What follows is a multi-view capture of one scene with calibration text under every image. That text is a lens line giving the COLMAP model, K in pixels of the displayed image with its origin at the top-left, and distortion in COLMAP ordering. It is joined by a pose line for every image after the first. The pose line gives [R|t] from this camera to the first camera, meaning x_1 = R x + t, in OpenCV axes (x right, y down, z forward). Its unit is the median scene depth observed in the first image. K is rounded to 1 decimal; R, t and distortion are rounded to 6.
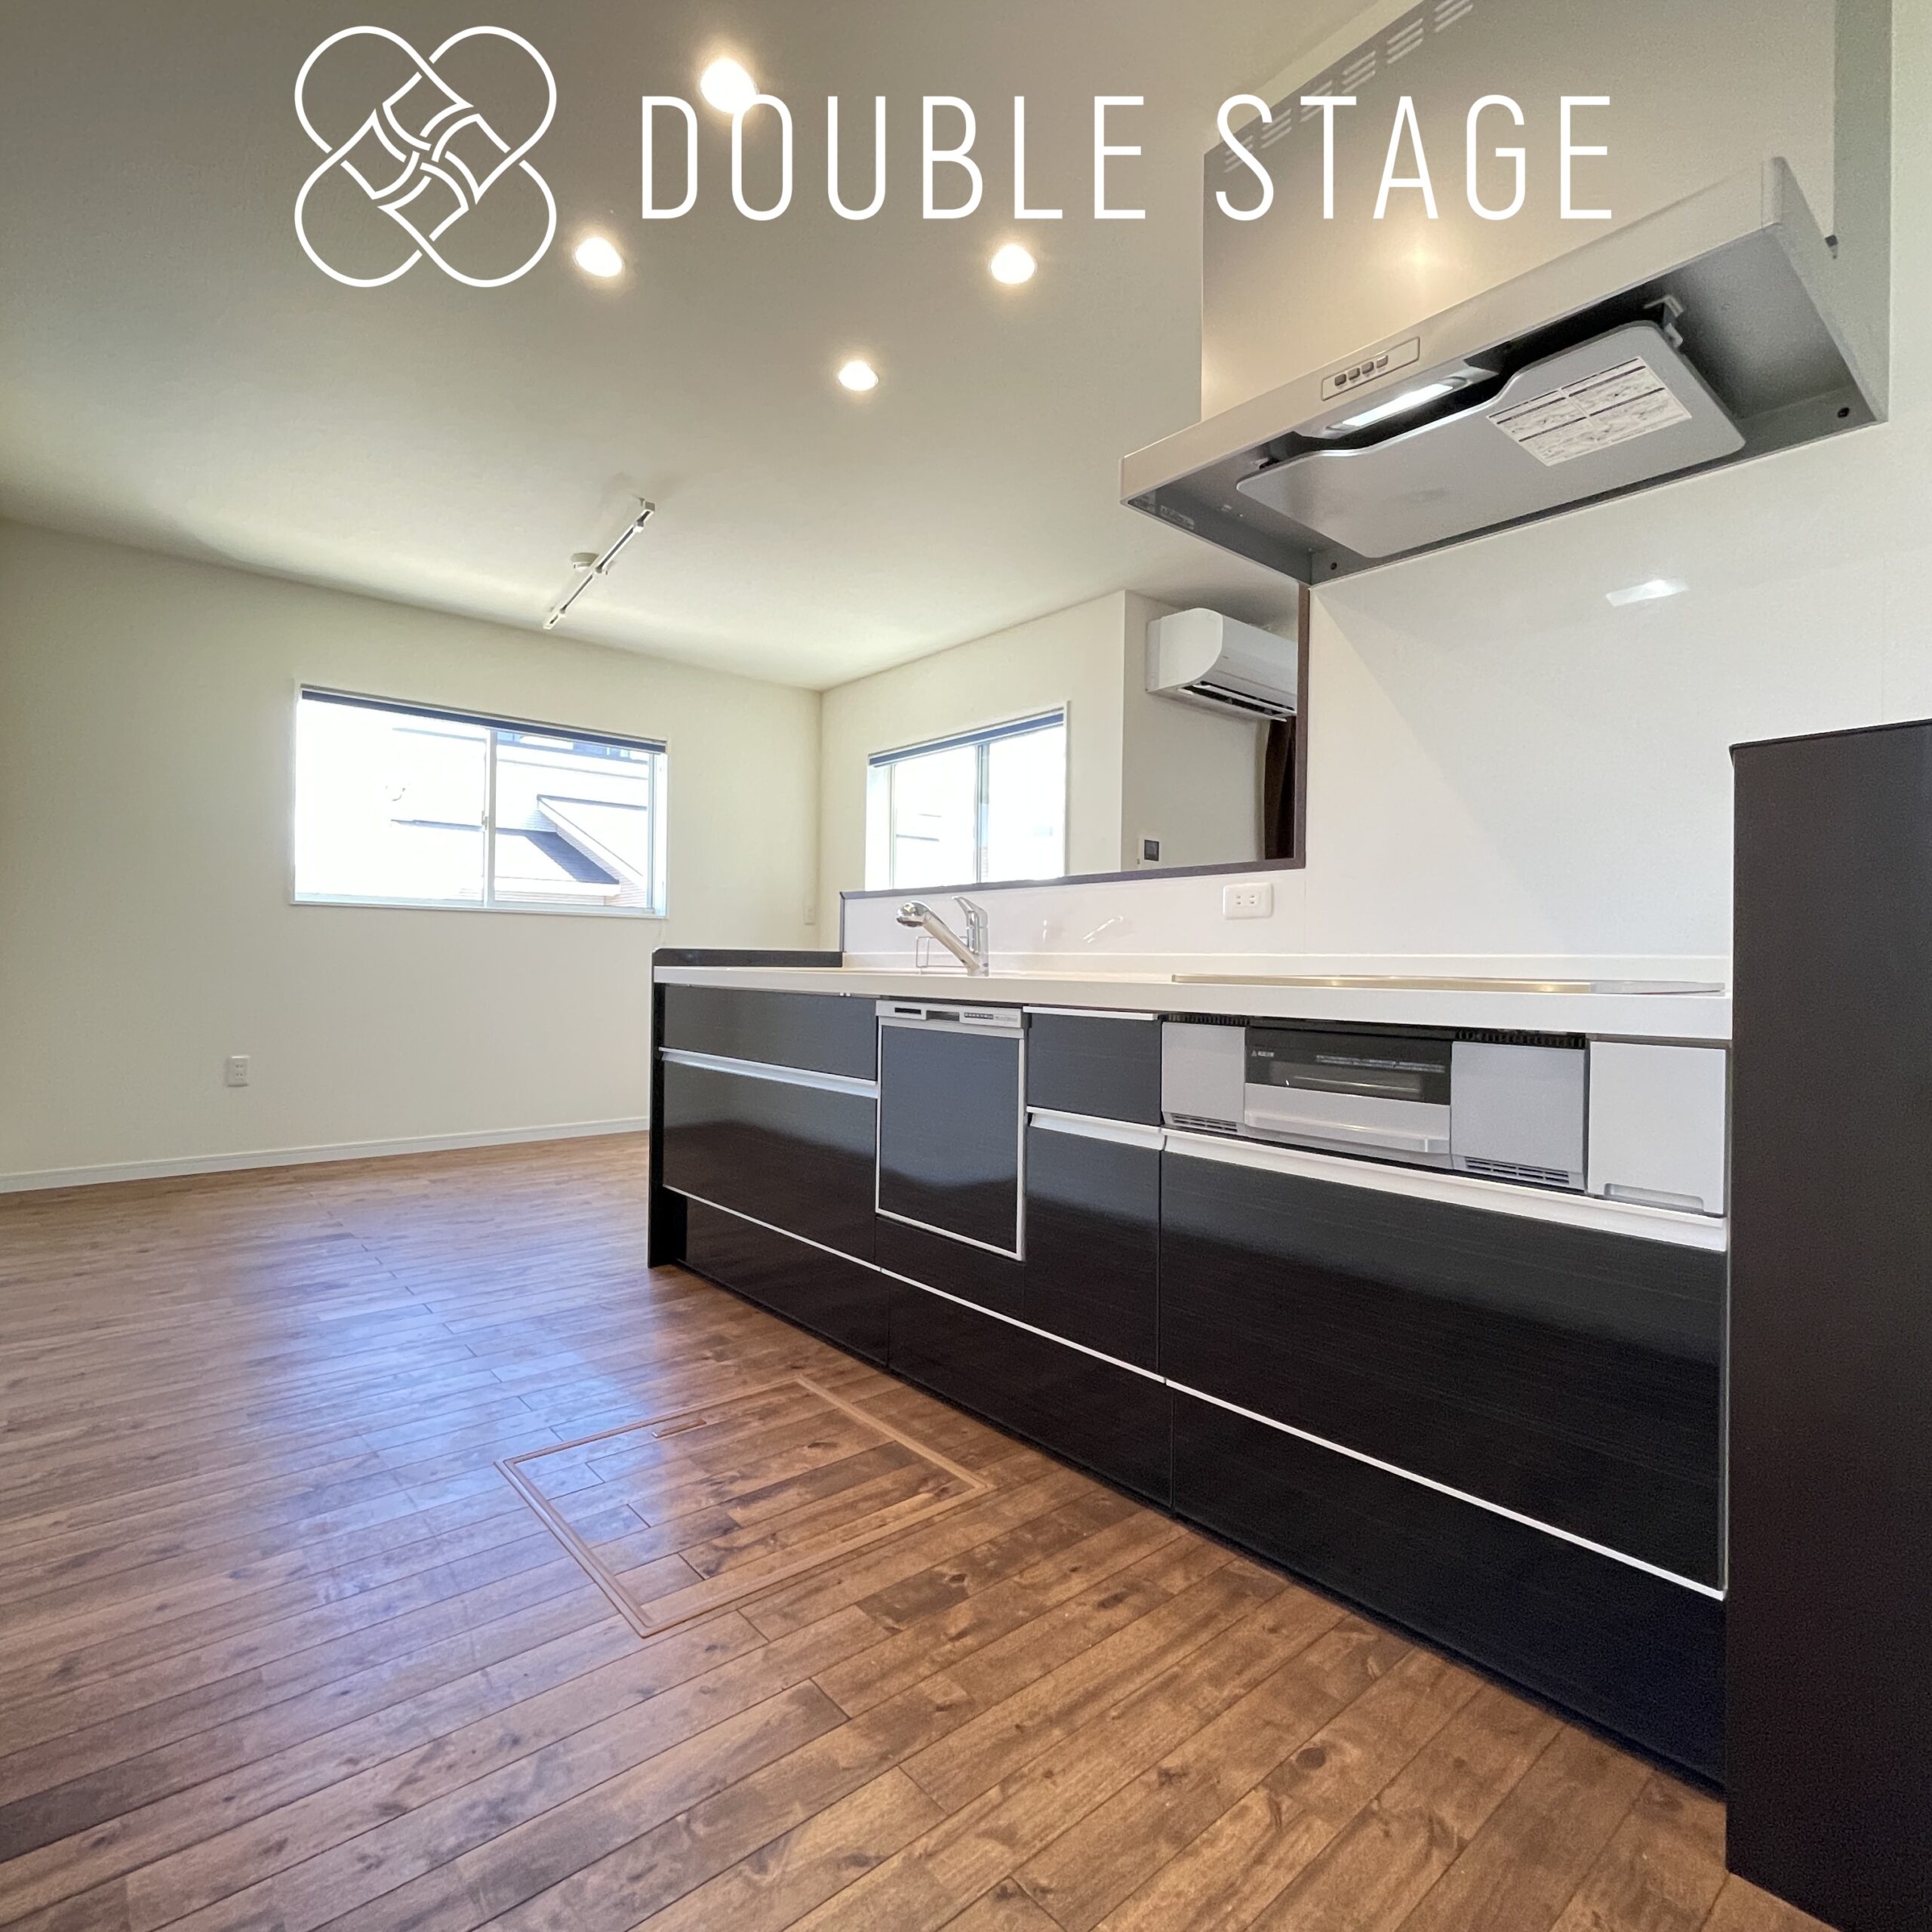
lens RADIAL K [[1046.1, 0, 966.0], [0, 1046.1, 966.0], [0, 0, 1]] dist [0.002594, 0.000312]
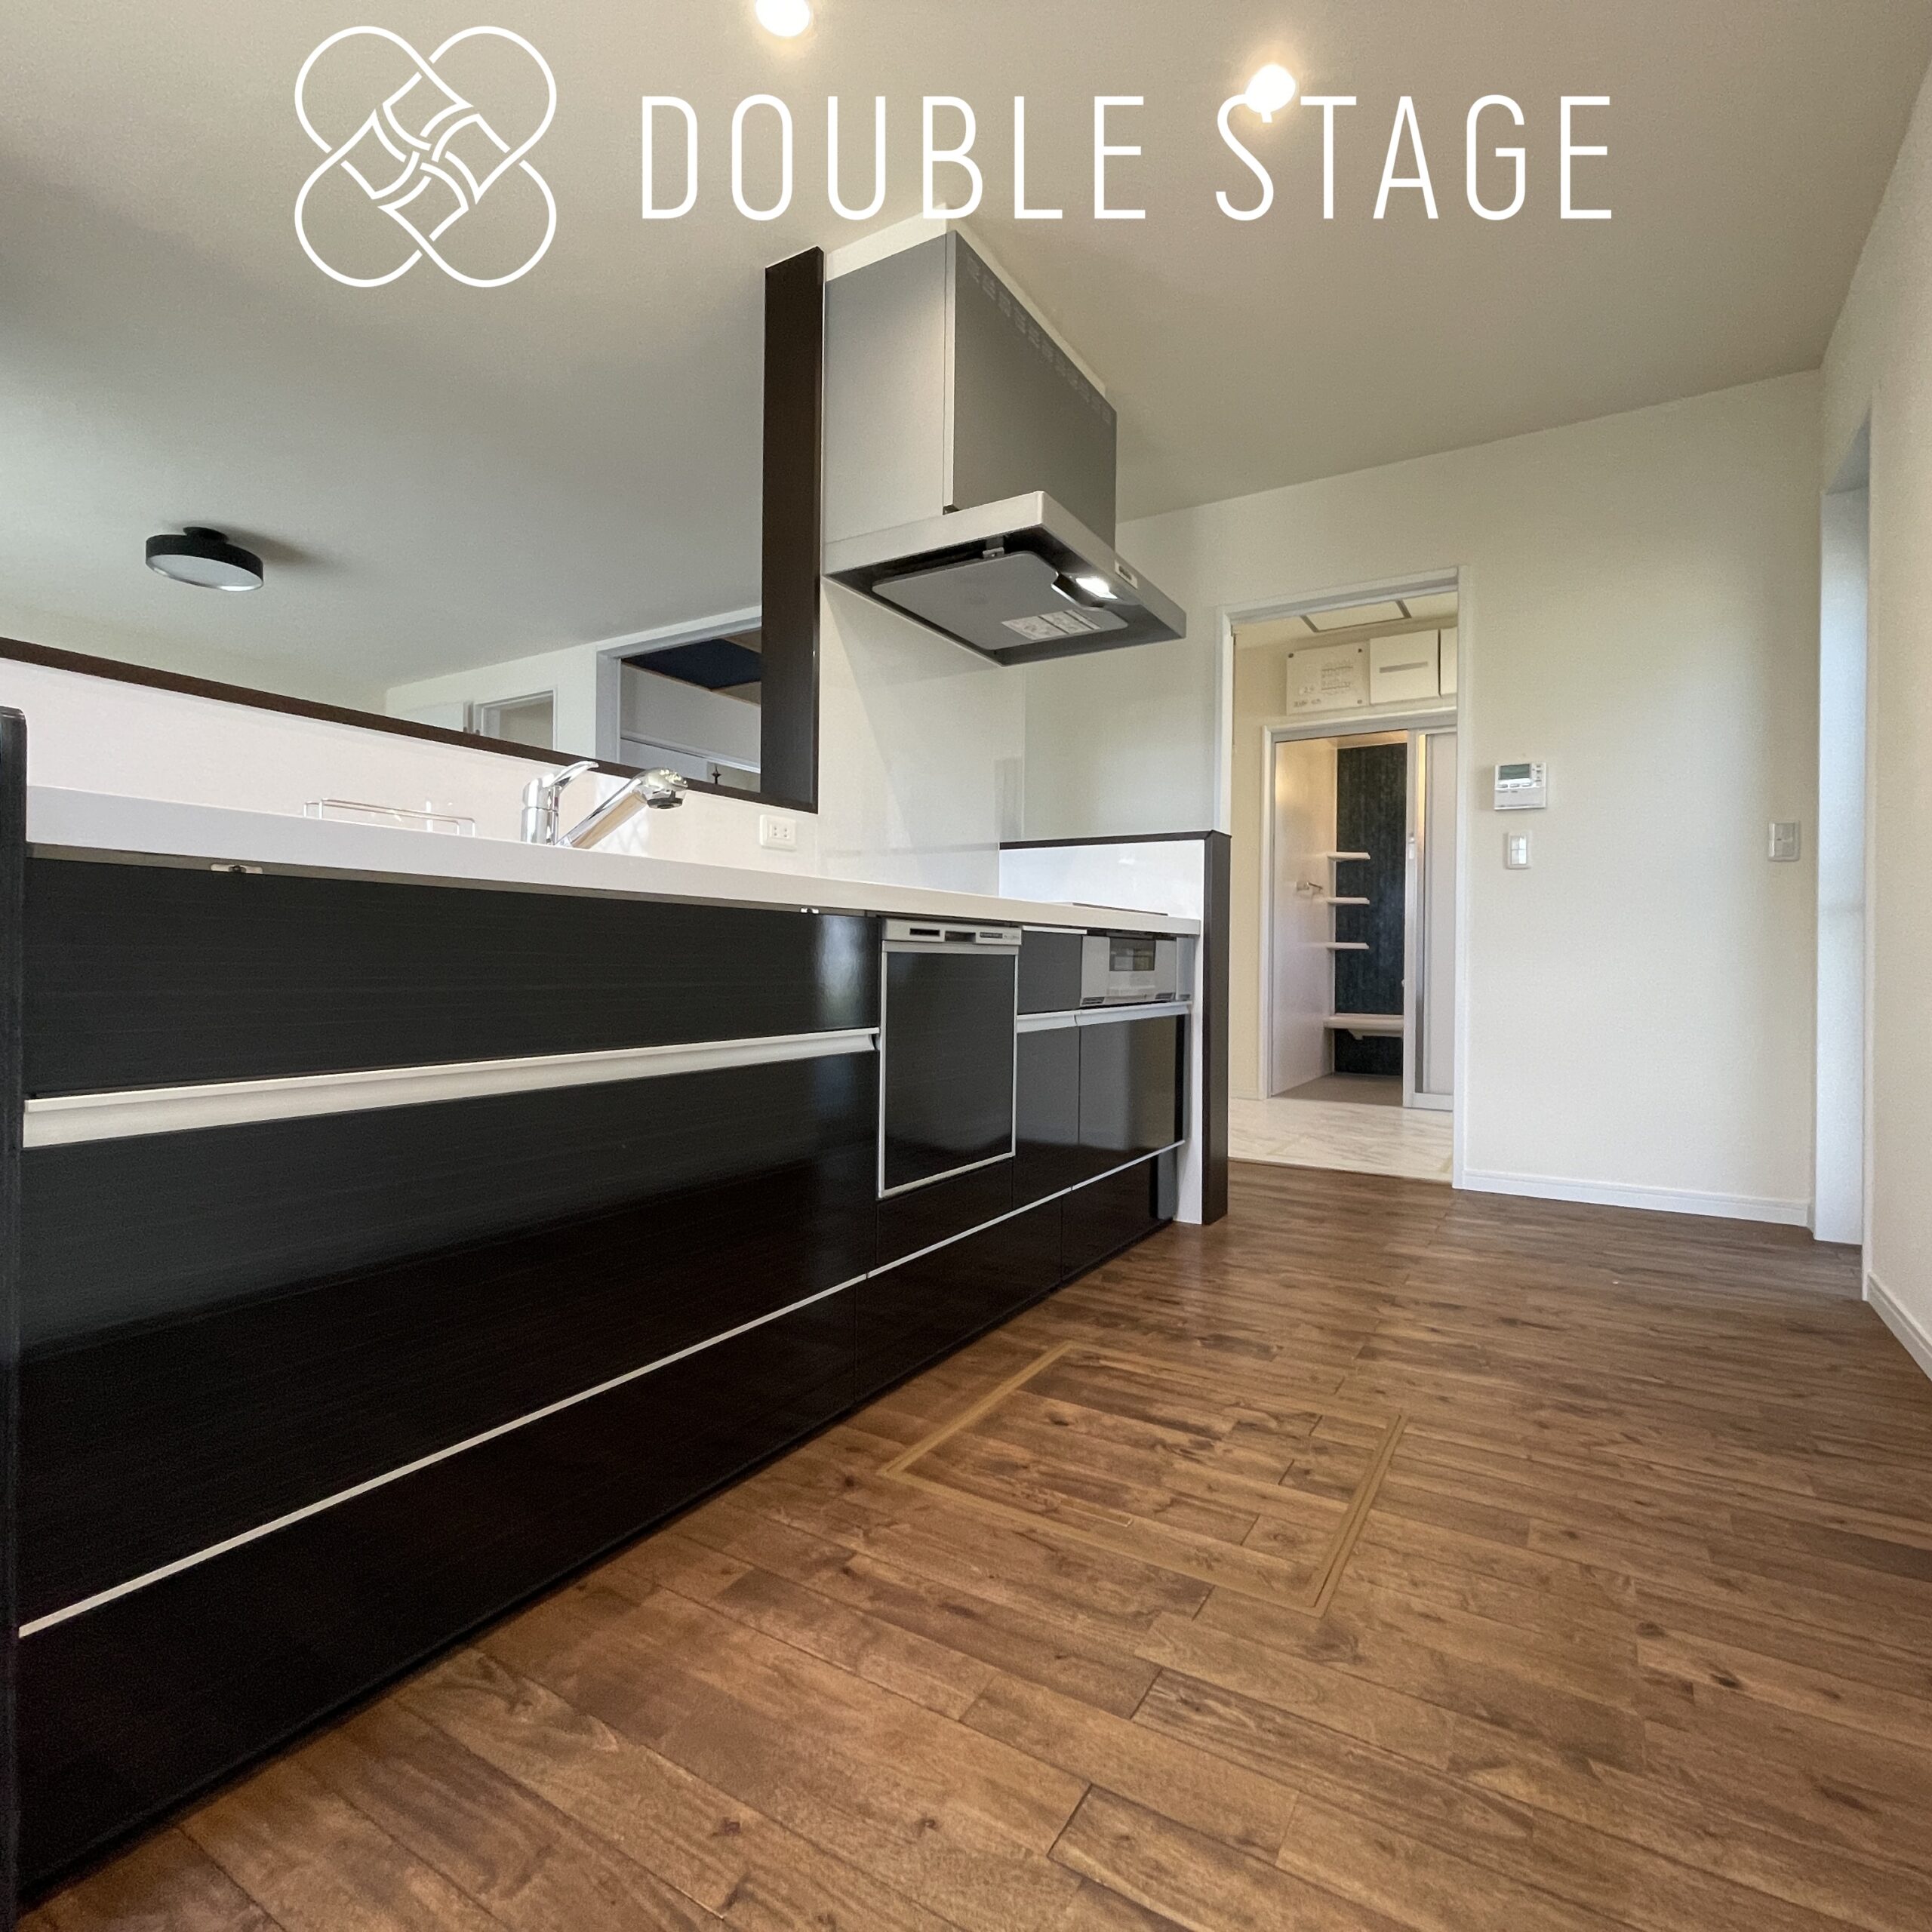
lens RADIAL K [[1046.1, 0, 966.0], [0, 1046.1, 966.0], [0, 0, 1]] dist [0.002594, 0.000312]
pose [[-0.305049, -0.023328, 0.952051, -0.988879], [-0.013998, 0.999702, 0.020010, 0.060713], [-0.952234, -0.007222, -0.305284, 1.406422]]
